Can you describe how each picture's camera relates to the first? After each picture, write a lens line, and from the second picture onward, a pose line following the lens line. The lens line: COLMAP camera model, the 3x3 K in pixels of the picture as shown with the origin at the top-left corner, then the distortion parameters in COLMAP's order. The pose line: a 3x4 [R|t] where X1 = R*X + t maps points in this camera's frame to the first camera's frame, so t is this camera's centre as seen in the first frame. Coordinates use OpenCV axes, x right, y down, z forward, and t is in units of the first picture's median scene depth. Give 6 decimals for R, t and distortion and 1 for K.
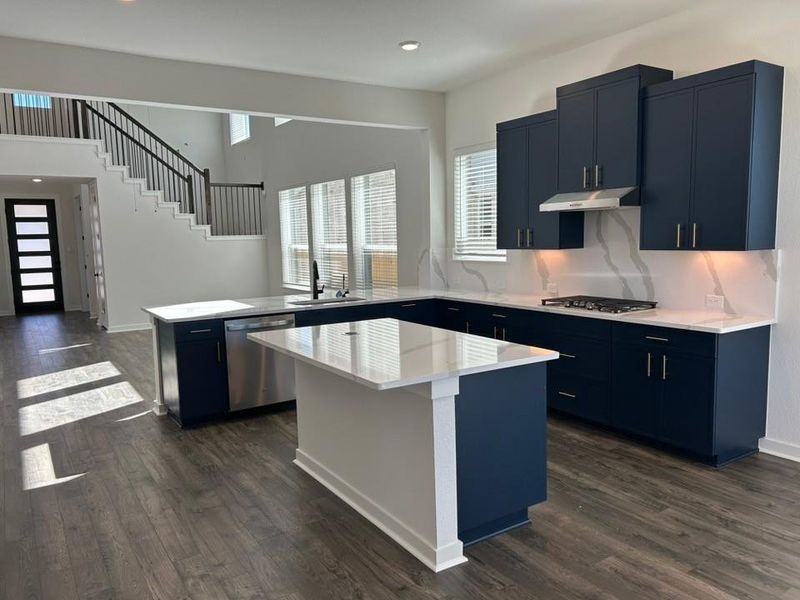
lens RADIAL K [[586.8, 0, 407.3], [0, 586.8, 305.9], [0, 0, 1]] dist [0.021926, -0.027571]
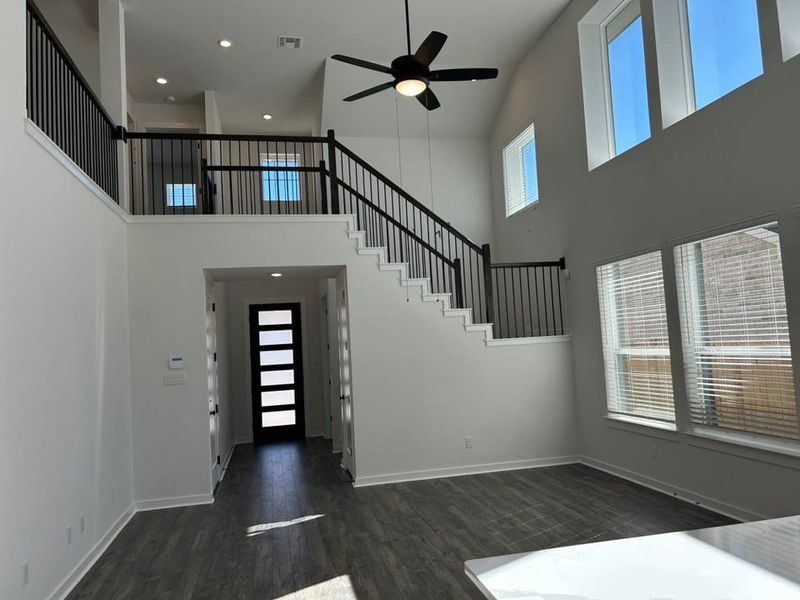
lens RADIAL K [[586.8, 0, 401.6], [0, 586.8, 296.0], [0, 0, 1]] dist [0.021926, -0.027571]
pose [[0.927951, -0.060835, -0.367704, -0.172765], [-0.007950, 0.983133, -0.182717, -0.041840], [0.372618, 0.172476, 0.911816, 0.321028]]
